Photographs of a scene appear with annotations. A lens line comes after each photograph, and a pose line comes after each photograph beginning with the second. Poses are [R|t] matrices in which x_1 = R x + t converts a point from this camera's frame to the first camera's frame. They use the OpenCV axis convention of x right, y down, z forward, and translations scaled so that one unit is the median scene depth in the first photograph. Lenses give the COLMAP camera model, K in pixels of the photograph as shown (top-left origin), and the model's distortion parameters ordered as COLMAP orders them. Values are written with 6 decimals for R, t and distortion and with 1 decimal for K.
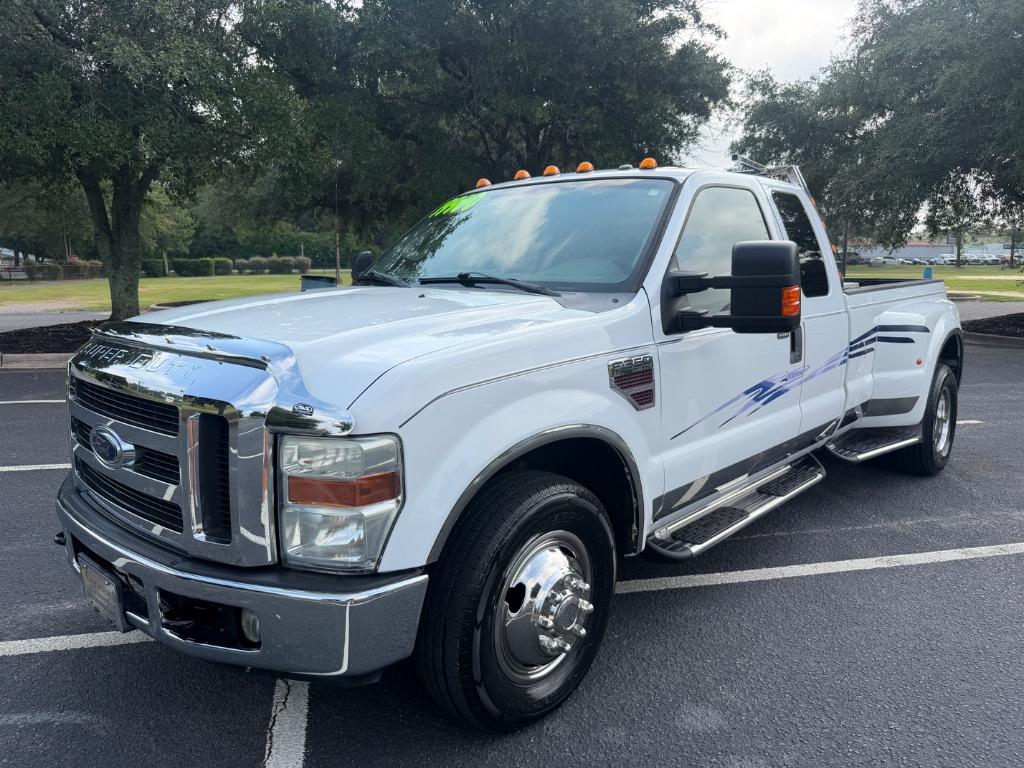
lens RADIAL K [[729.5, 0, 508.2], [0, 729.5, 369.1], [0, 0, 1]] dist [0.085176, -0.126816]
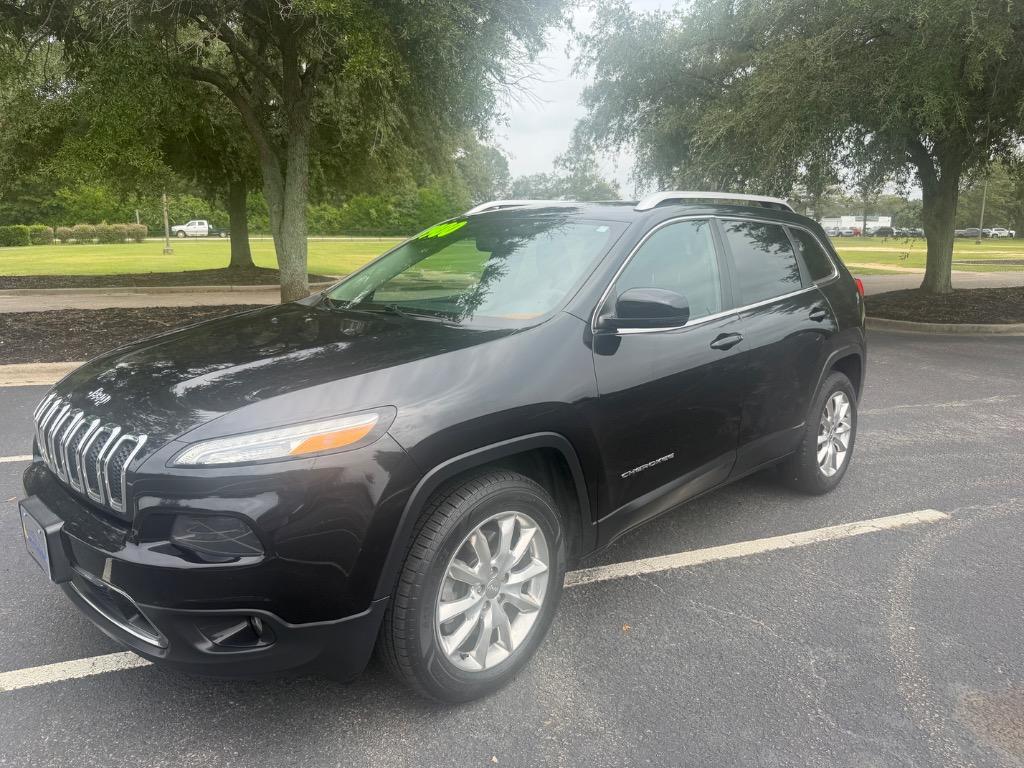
lens RADIAL K [[729.5, 0, 508.2], [0, 729.5, 369.1], [0, 0, 1]] dist [0.085176, -0.126816]
pose [[0.988208, -0.022591, 0.151445, 0.359919], [0.016763, 0.999073, 0.039648, -0.100164], [-0.152200, -0.036642, 0.987670, 0.761420]]
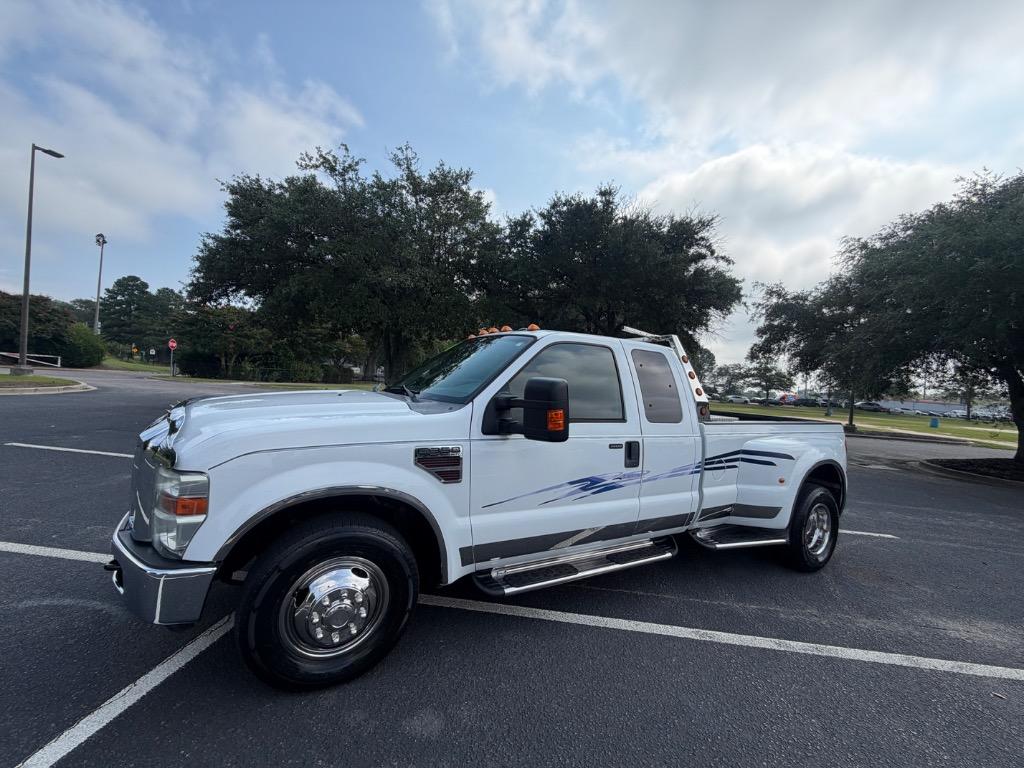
lens RADIAL K [[407.5, 0, 503.7], [0, 407.5, 384.0], [0, 0, 1]] dist [0.001718, 0.000174]
pose [[0.946248, 0.068448, -0.316116, 0.307445], [-0.115990, 0.984156, -0.134101, -0.025355], [0.301929, 0.163560, 0.939195, 0.131701]]
